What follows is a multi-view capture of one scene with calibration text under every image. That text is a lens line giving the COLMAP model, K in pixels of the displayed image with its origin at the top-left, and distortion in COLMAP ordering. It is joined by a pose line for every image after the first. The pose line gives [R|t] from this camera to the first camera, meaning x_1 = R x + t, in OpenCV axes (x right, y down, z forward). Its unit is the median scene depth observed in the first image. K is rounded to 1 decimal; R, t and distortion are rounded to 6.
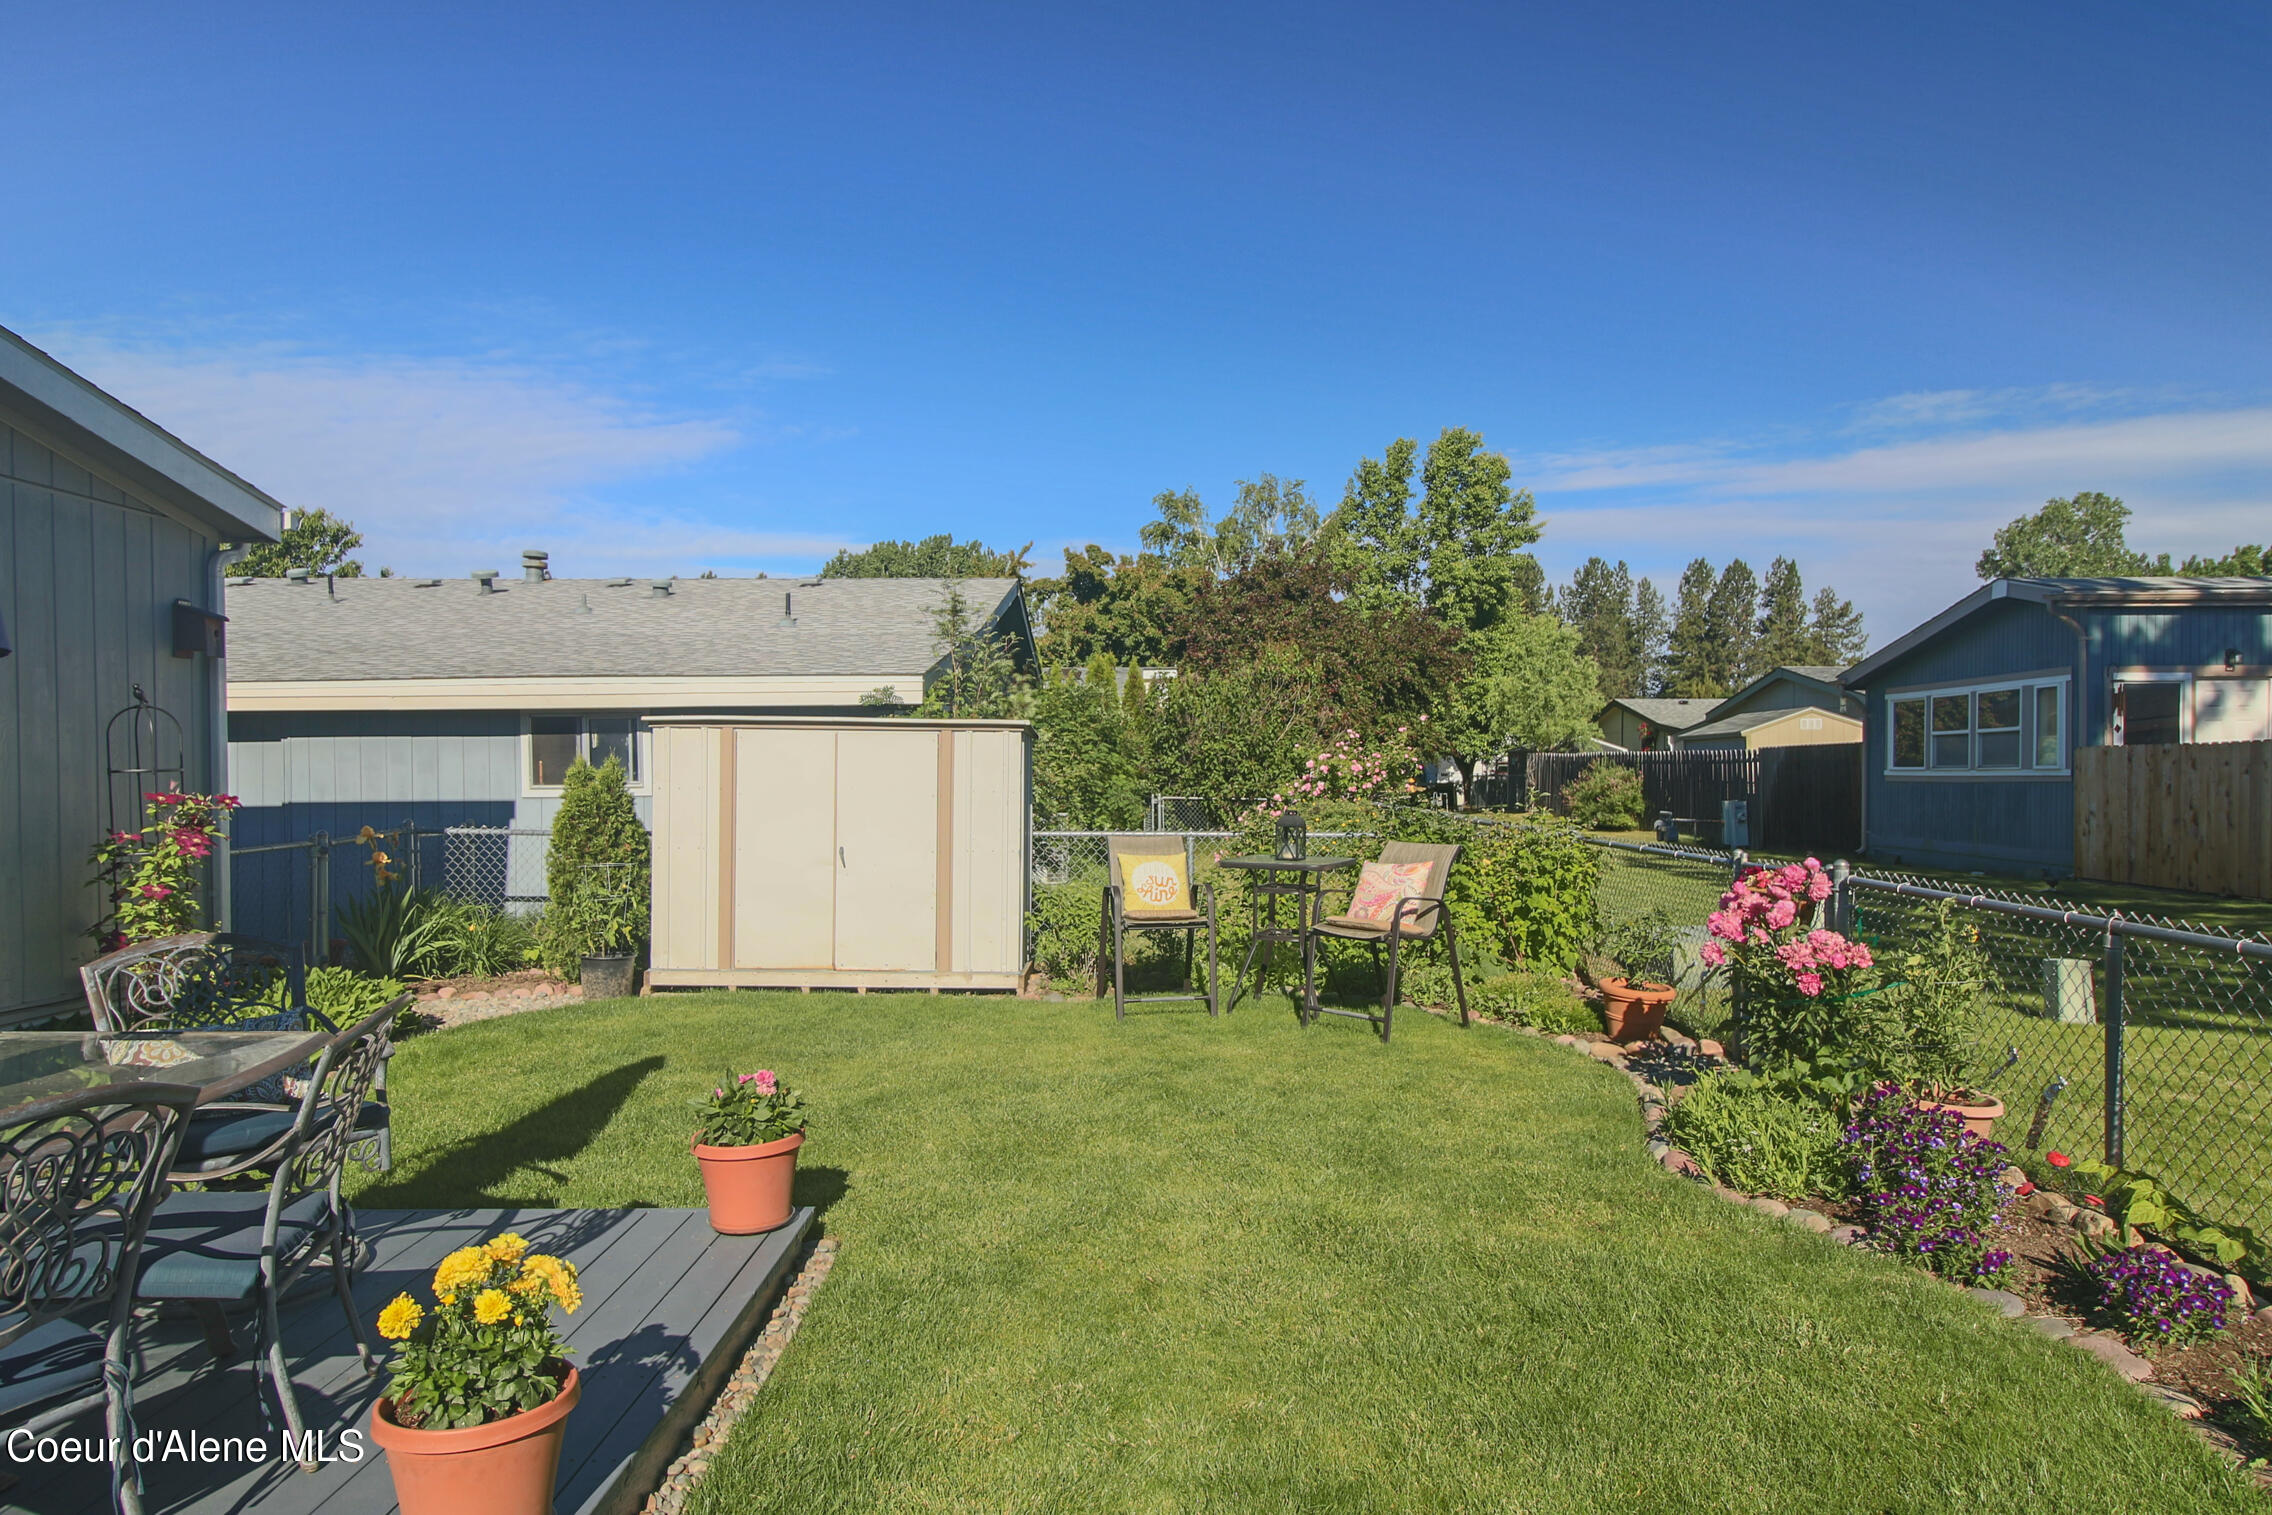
lens RADIAL K [[1394.2, 0, 1139.7], [0, 1394.2, 766.0], [0, 0, 1]] dist [0.017855, -0.000120]
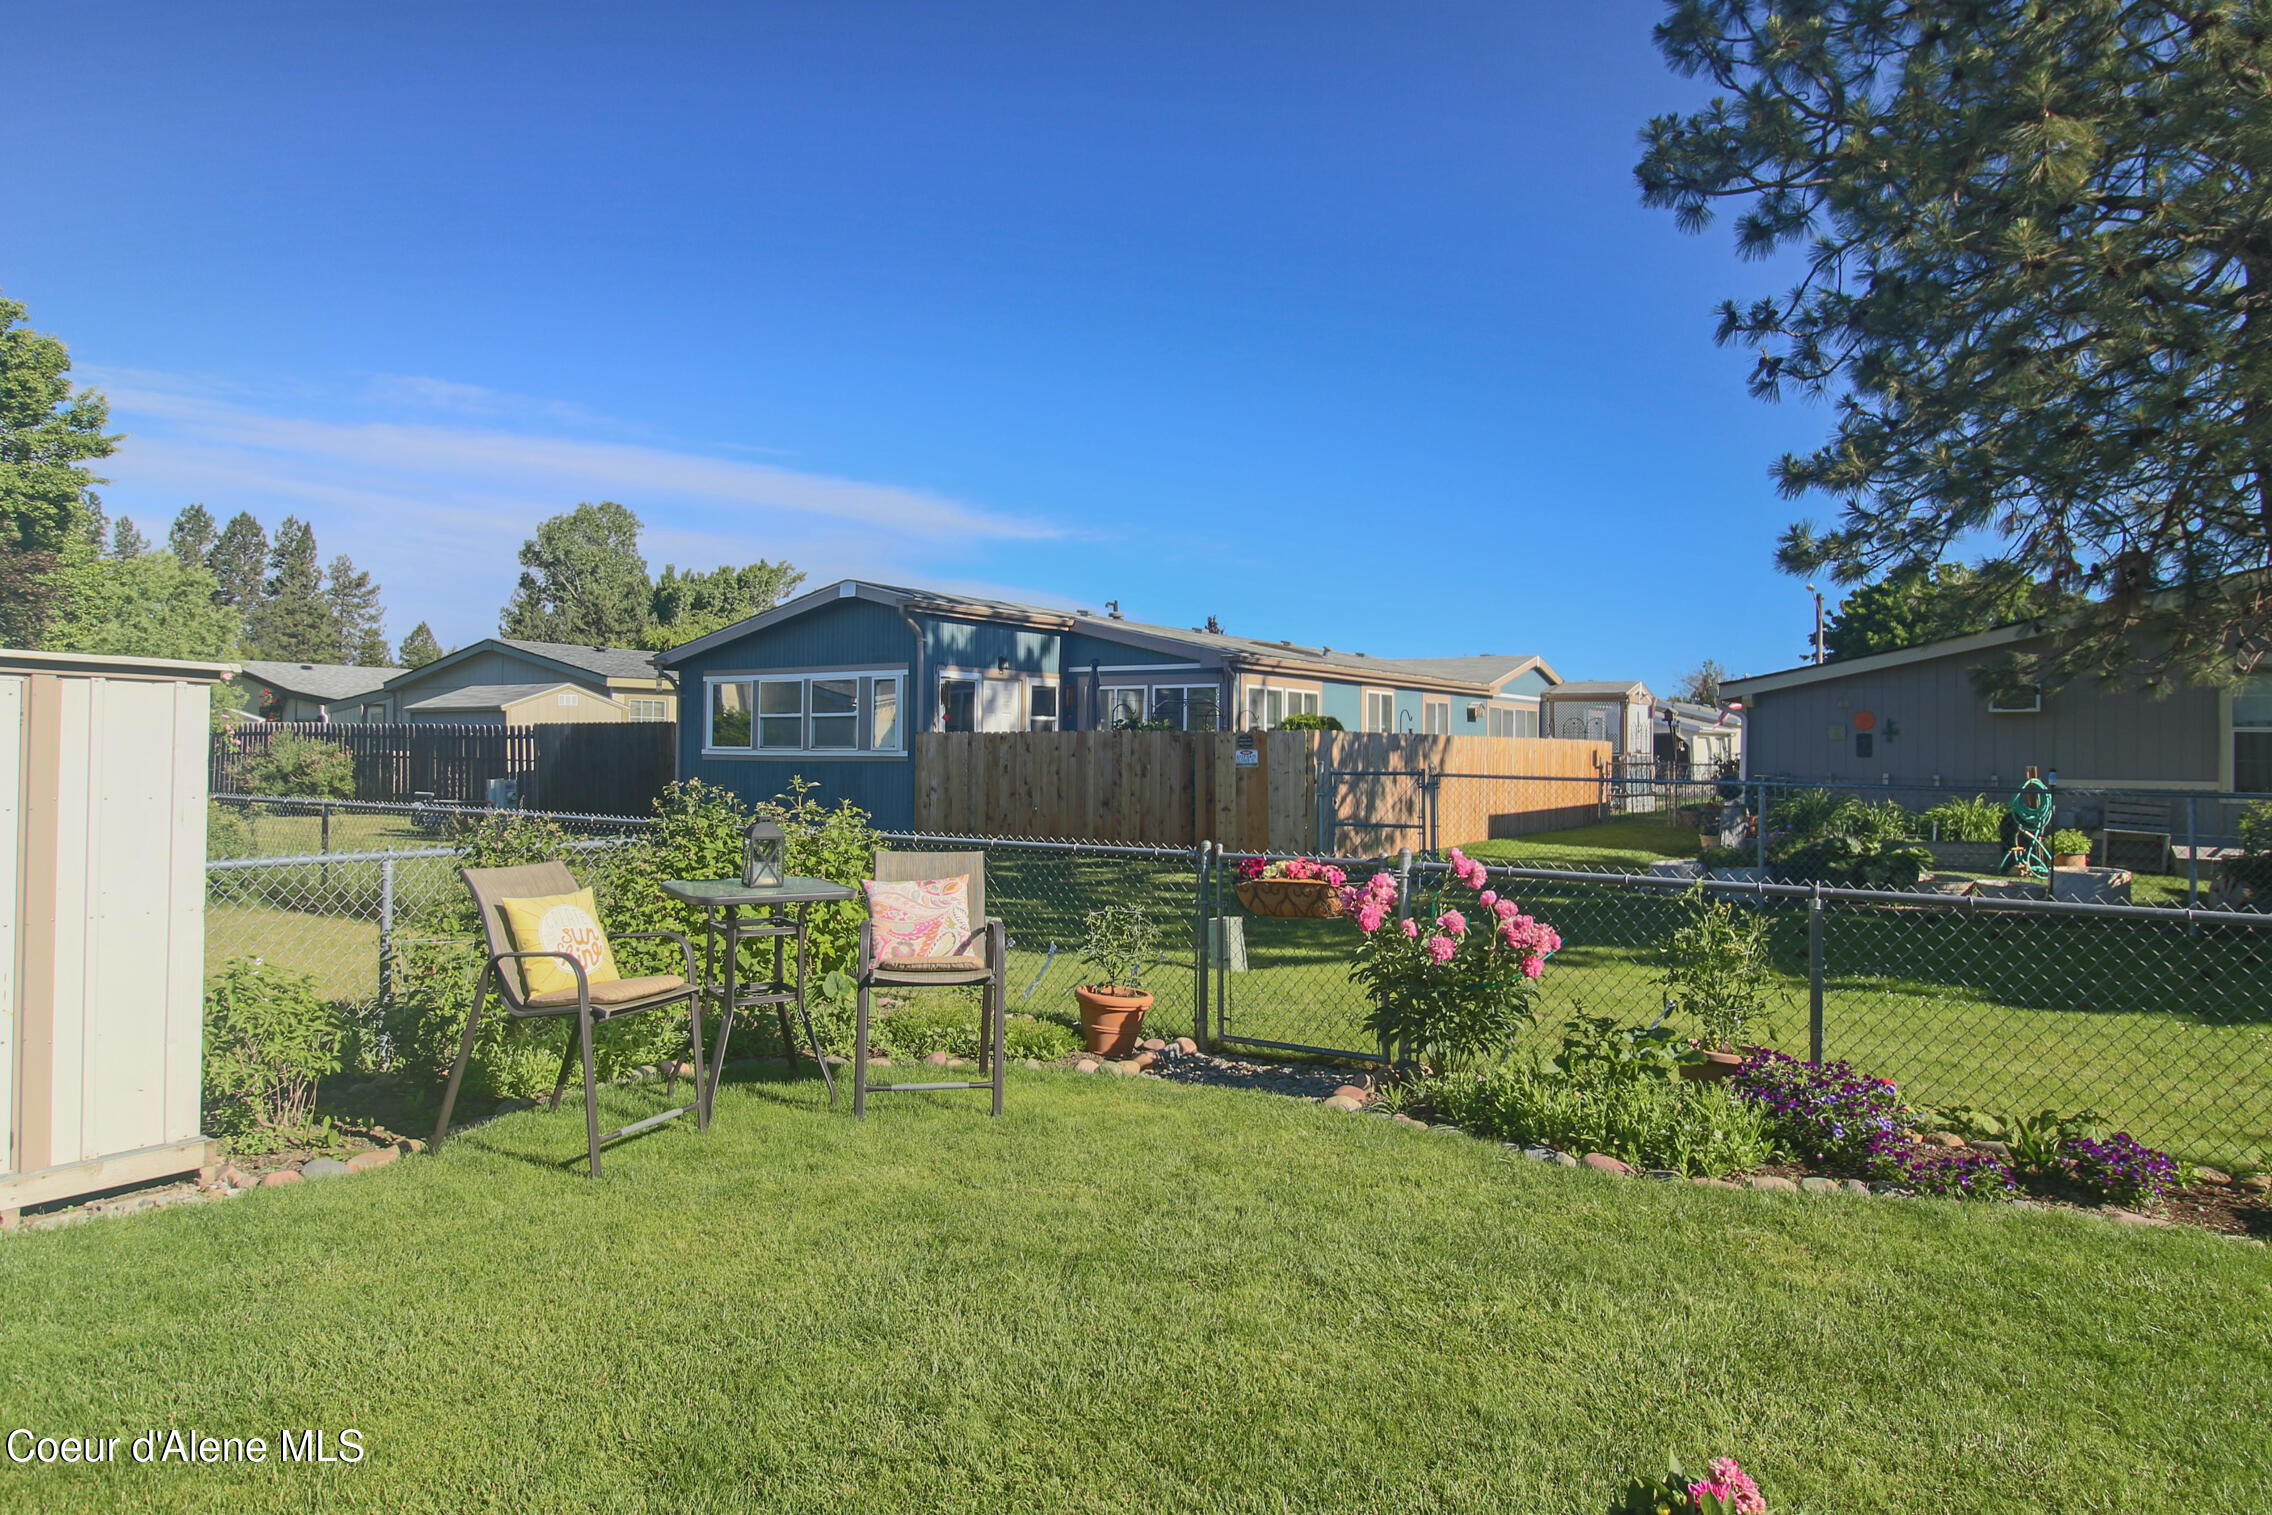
lens RADIAL K [[1362.6, 0, 1136.0], [0, 1362.6, 733.1], [0, 0, 1]] dist [0.002405, 0.000137]
pose [[0.531194, 0.016118, 0.847097, -0.148557], [-0.013220, 0.999855, -0.010734, -0.002253], [-0.847147, -0.005497, 0.531330, 0.183429]]
